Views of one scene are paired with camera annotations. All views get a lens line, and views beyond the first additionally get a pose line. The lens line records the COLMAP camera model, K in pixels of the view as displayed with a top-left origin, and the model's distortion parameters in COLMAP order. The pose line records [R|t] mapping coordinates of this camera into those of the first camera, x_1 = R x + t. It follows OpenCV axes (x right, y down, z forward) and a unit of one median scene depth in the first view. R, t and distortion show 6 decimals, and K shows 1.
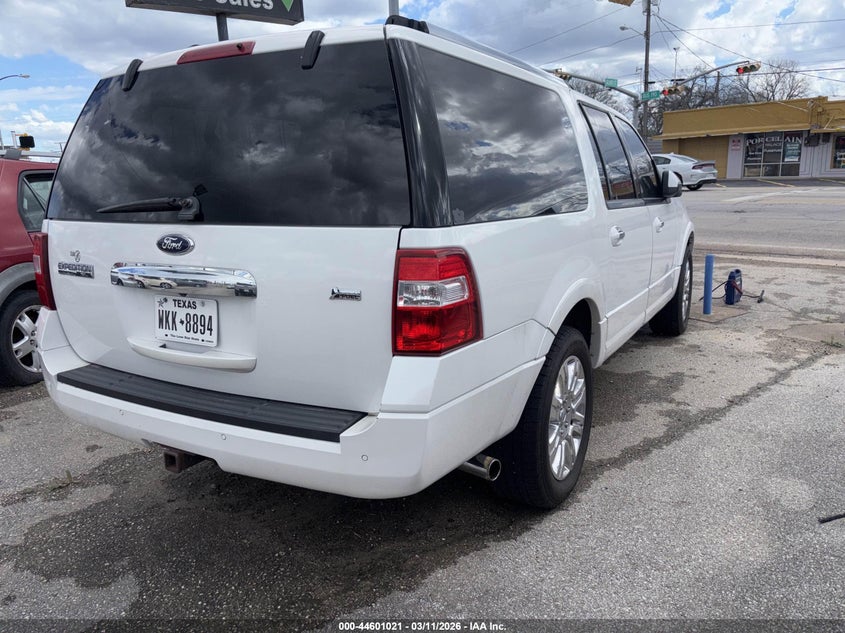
lens RADIAL K [[691.5, 0, 422.5], [0, 691.5, 316.5], [0, 0, 1]] dist [0.010204, -0.006761]
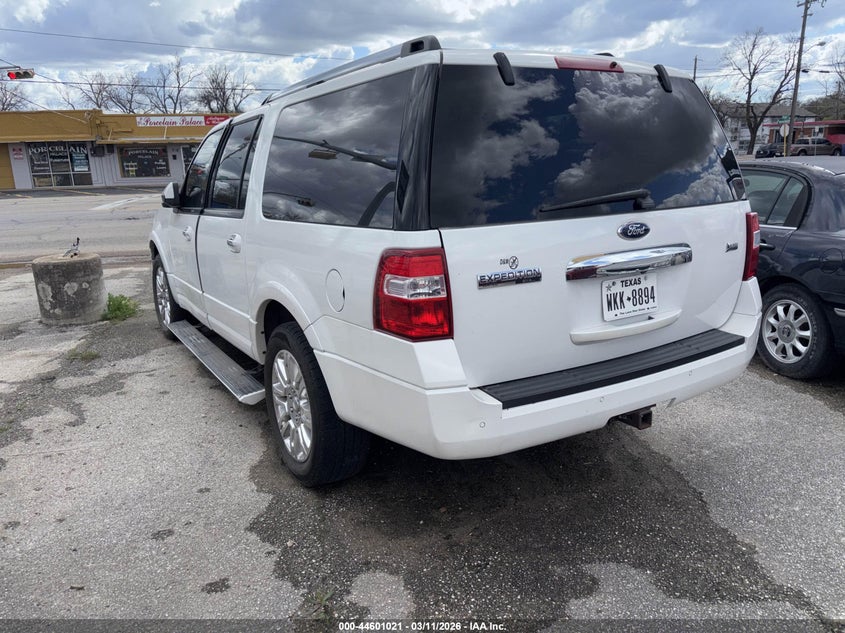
lens RADIAL K [[715.1, 0, 422.5], [0, 715.1, 316.5], [0, 0, 1]] dist [0.002995, -0.012077]
pose [[0.424887, -0.181374, 0.886891, -1.428461], [0.201156, 0.974145, 0.102849, -0.142134], [-0.882614, 0.134704, 0.450386, 0.713709]]
